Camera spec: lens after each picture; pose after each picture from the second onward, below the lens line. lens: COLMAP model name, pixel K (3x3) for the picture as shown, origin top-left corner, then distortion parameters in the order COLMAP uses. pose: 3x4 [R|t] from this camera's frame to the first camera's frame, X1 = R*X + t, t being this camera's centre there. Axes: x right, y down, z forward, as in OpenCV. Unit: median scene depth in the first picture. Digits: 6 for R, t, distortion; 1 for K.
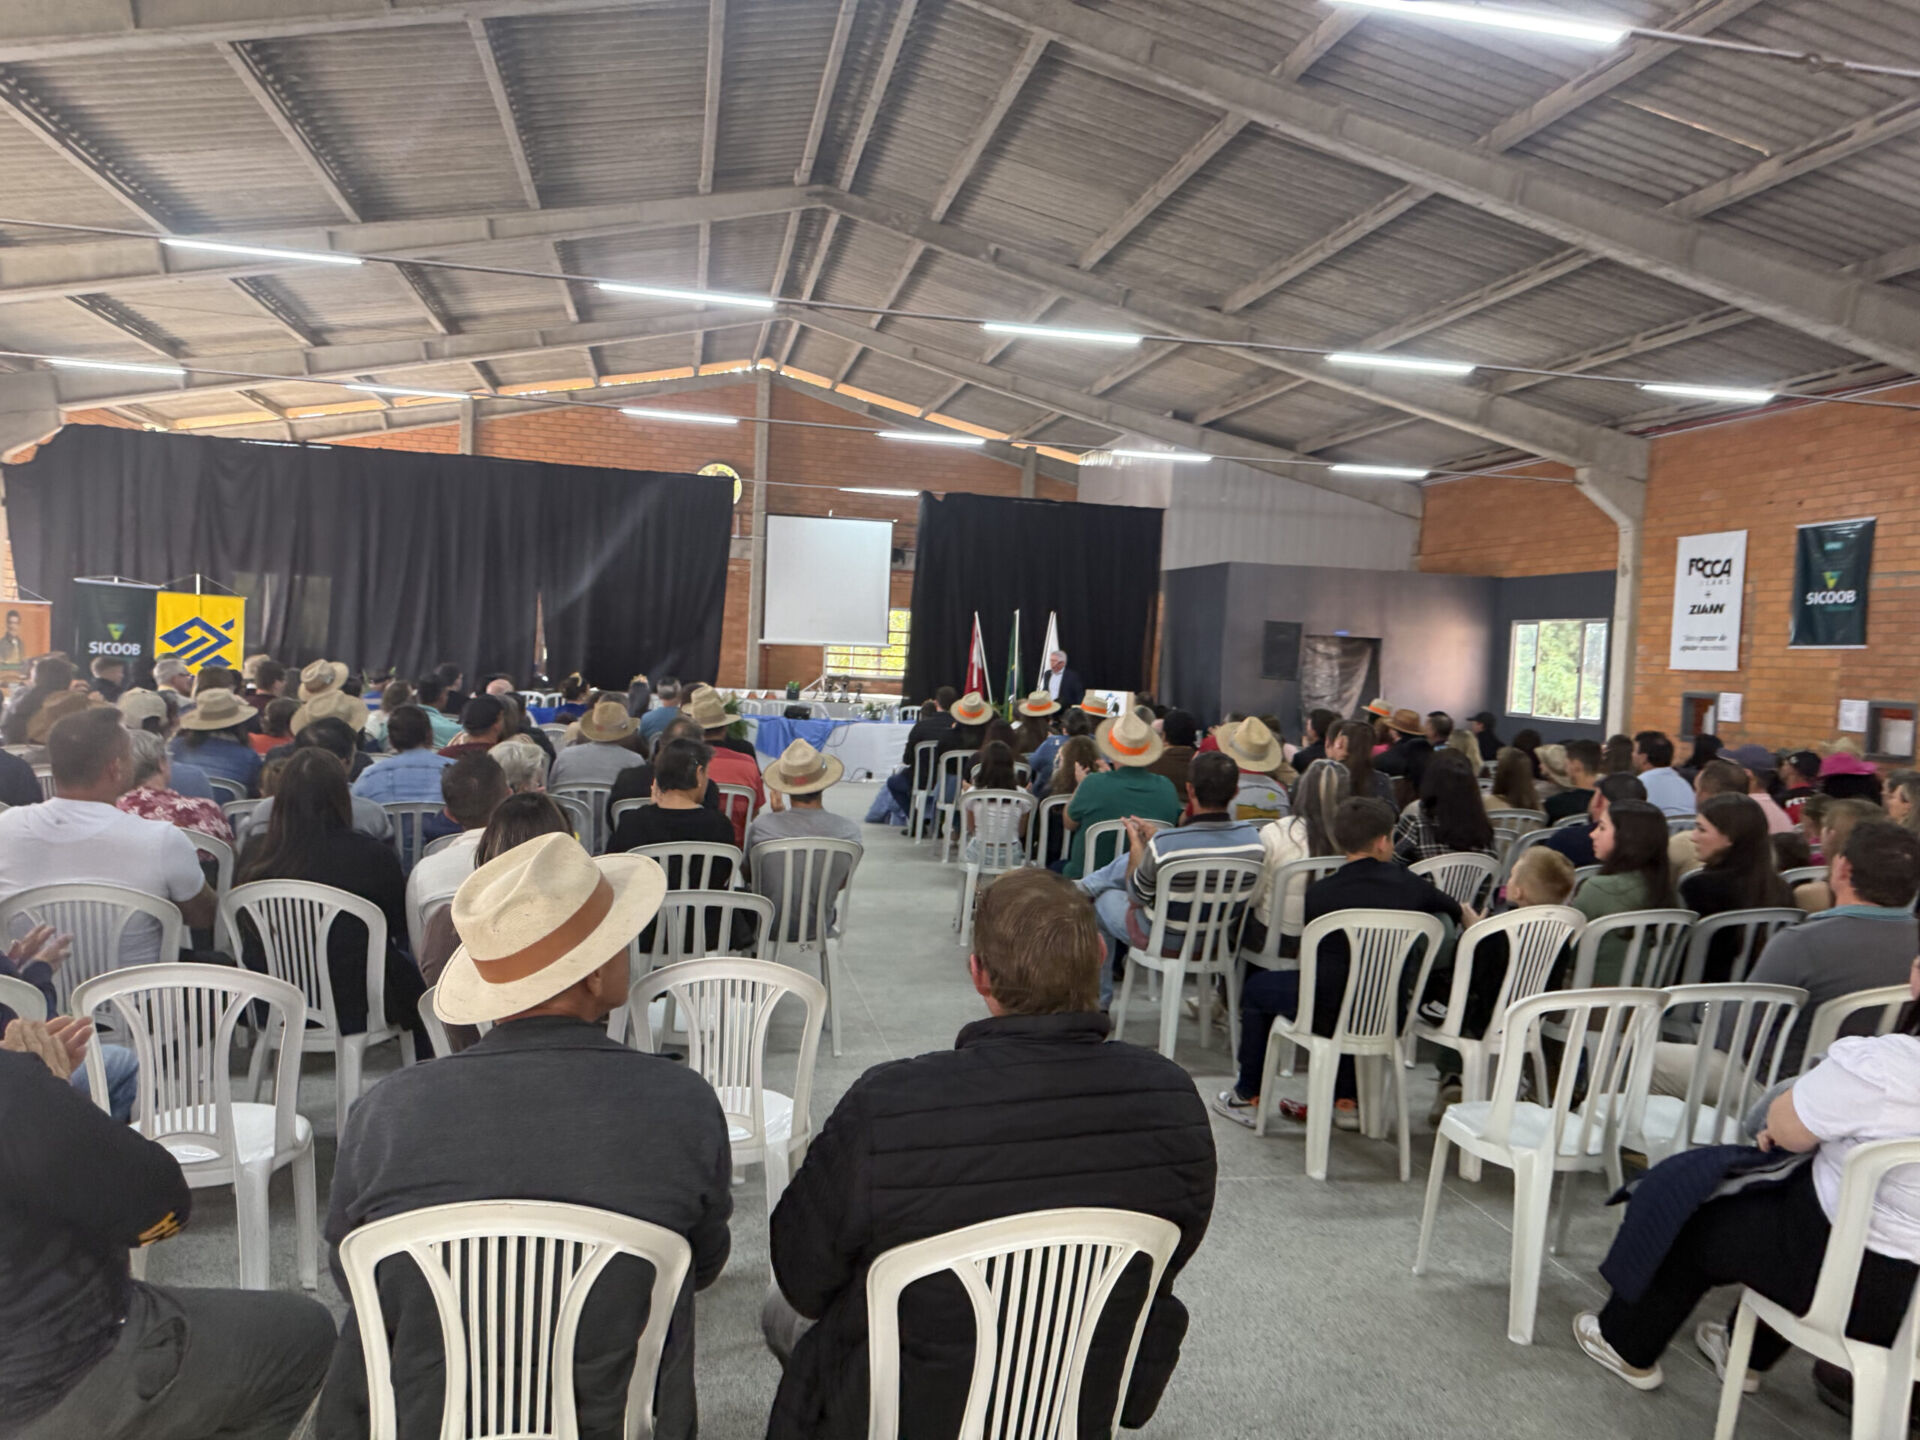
lens RADIAL K [[1356.3, 0, 960.0], [0, 1356.3, 720.0], [0, 0, 1]] dist [0.000298, -0.002457]
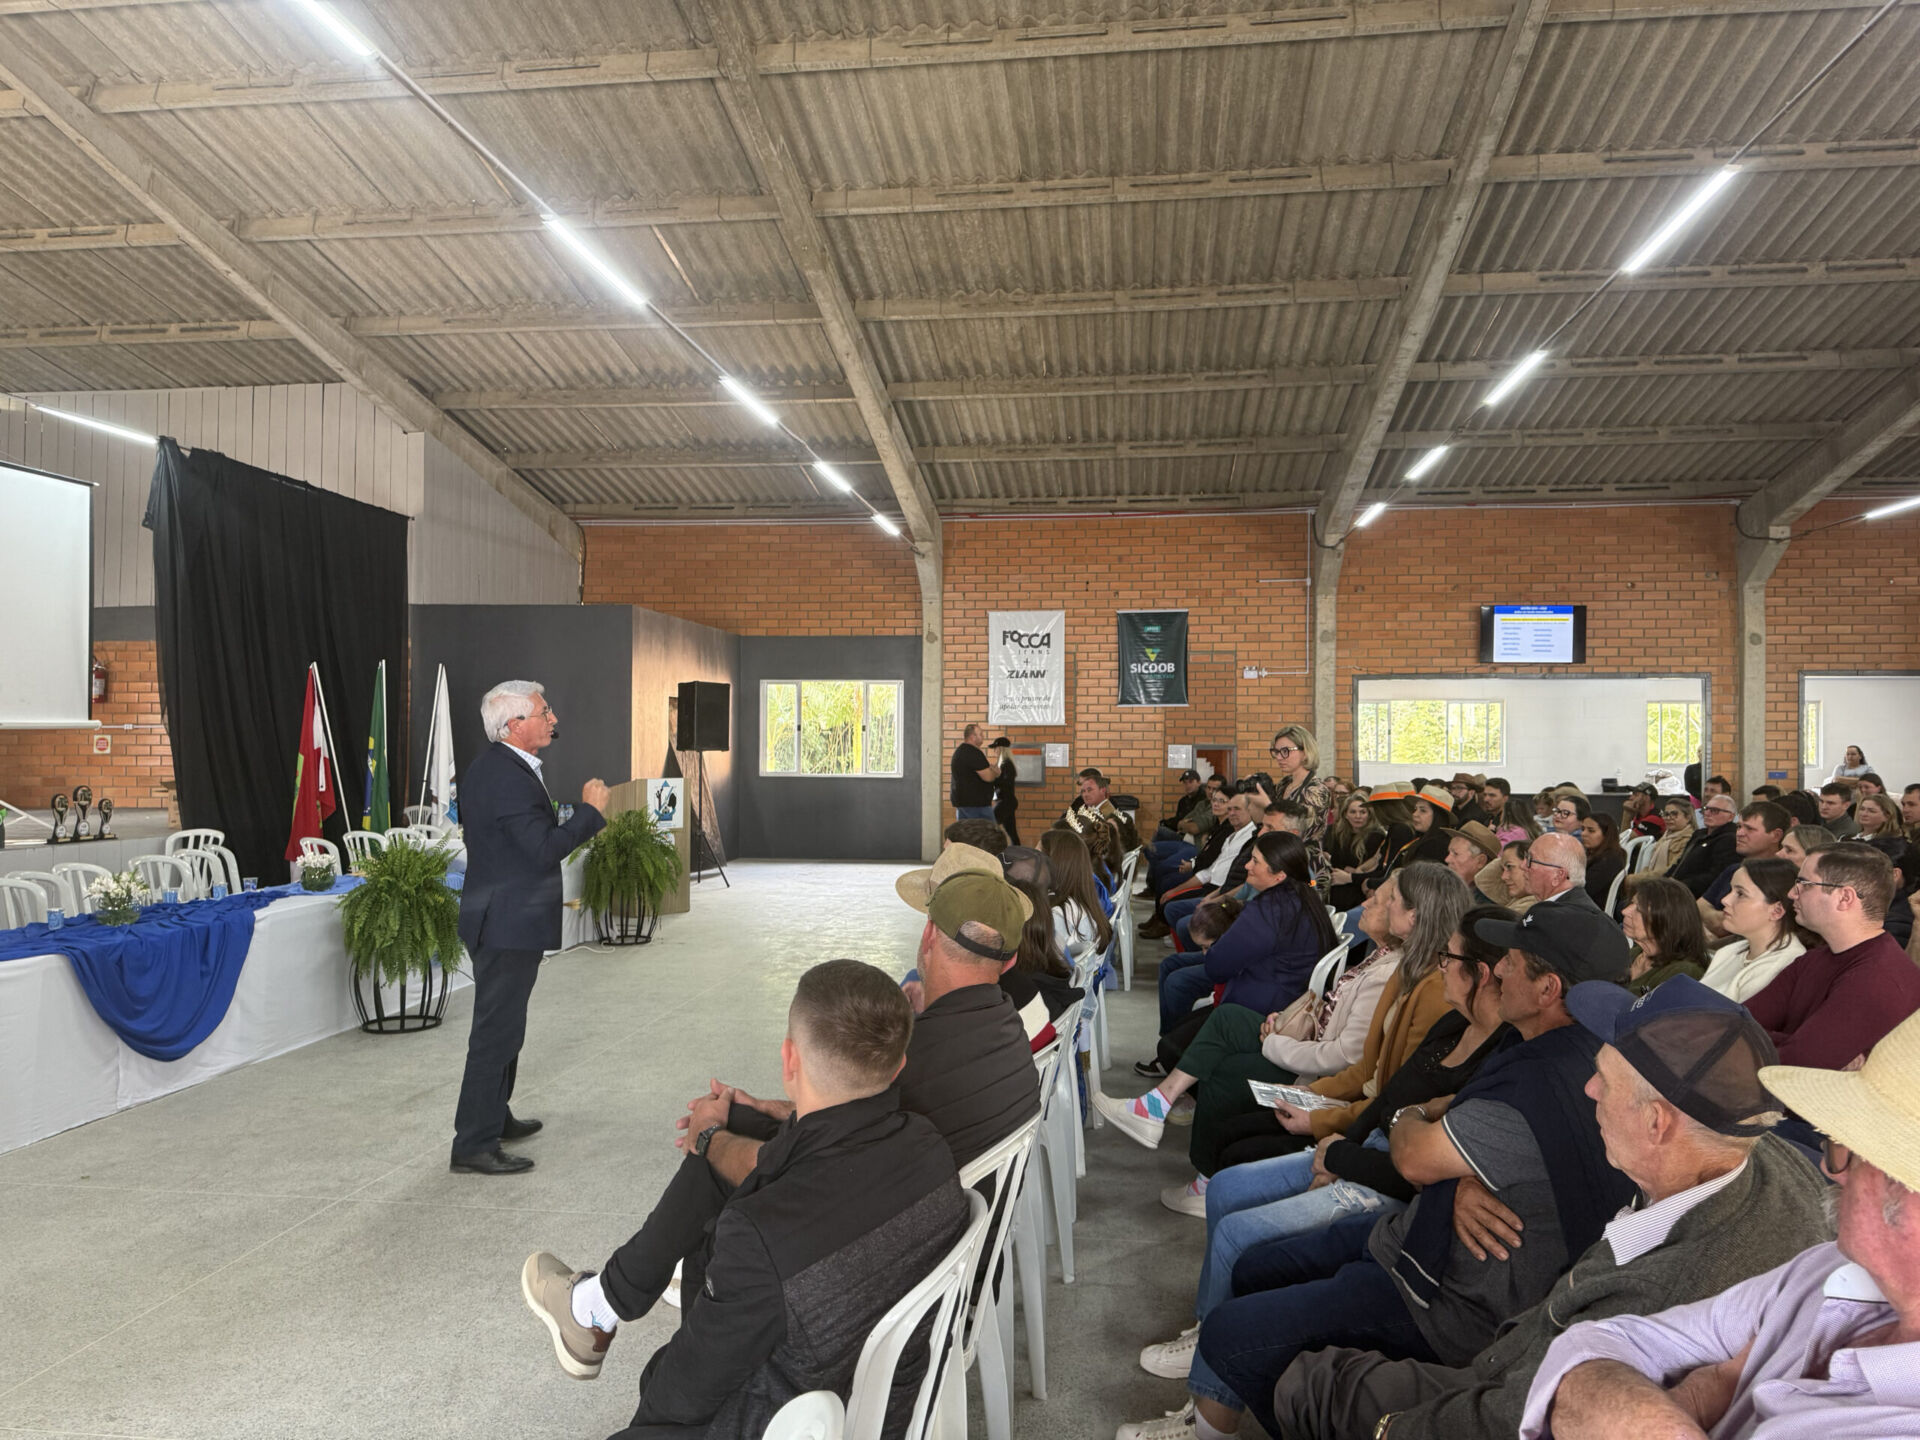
lens RADIAL K [[1310.5, 0, 960.1], [0, 1310.5, 750.6], [0, 0, 1]] dist [0.004626, 0.000143]
pose [[0.316309, -0.047791, 0.947452, -0.443742], [0.057445, 0.997862, 0.031156, -0.042773], [-0.946915, 0.044572, 0.318378, 0.546834]]
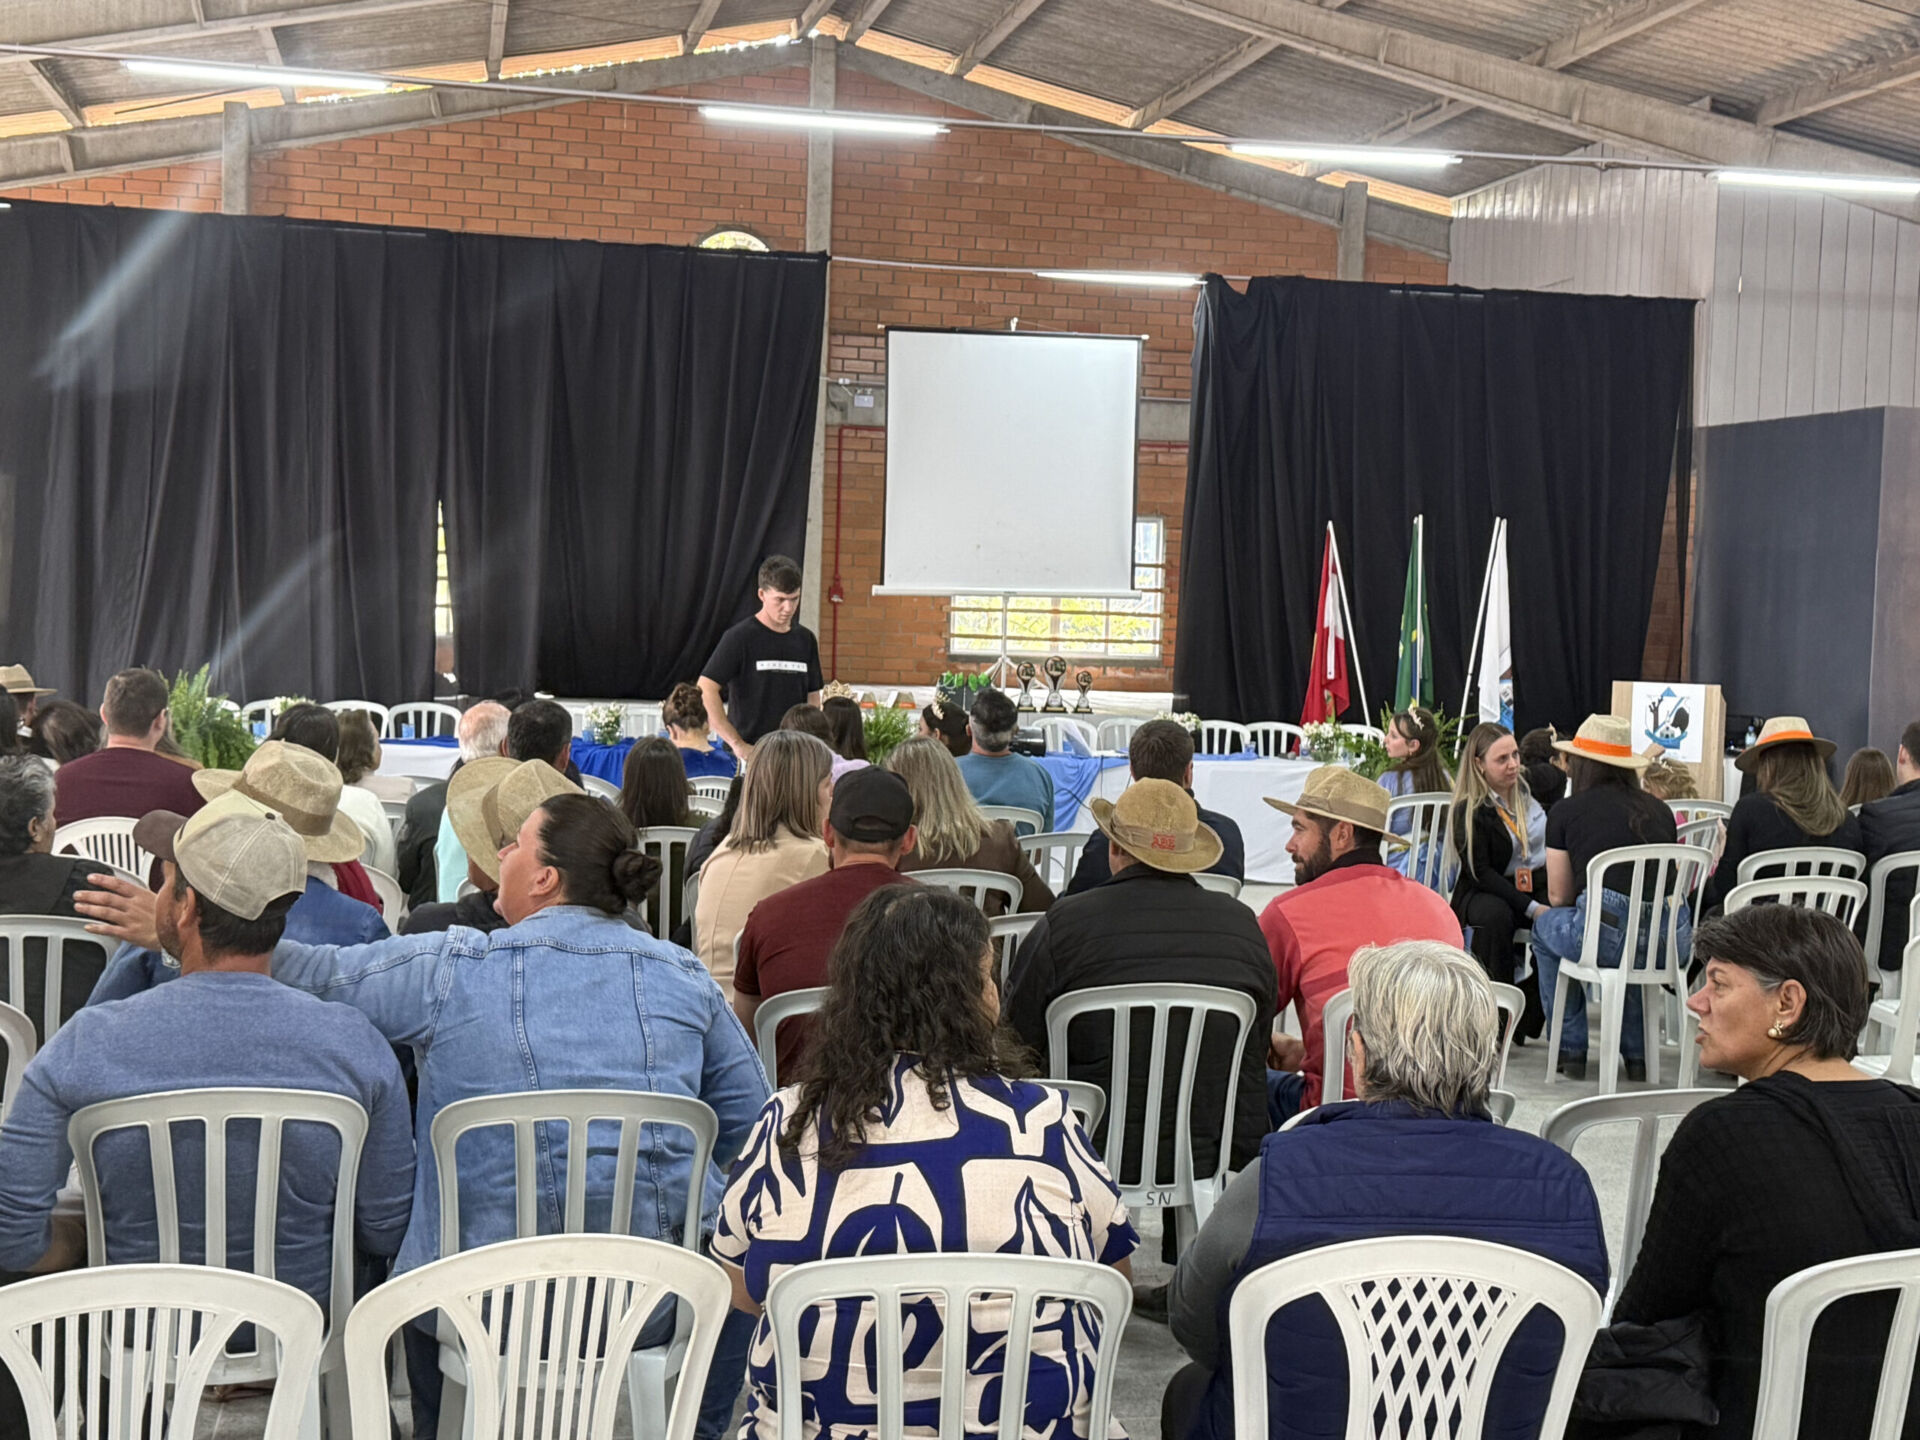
lens RADIAL K [[2542.3, 0, 954.6], [0, 2542.3, 678.9], [0, 0, 1]] dist [0.036538, 0.056690]
pose [[0.999742, -0.020004, -0.010717, -0.112936], [0.019849, 0.999699, -0.014399, -0.013087], [0.011002, 0.014182, 0.999839, 0.091723]]
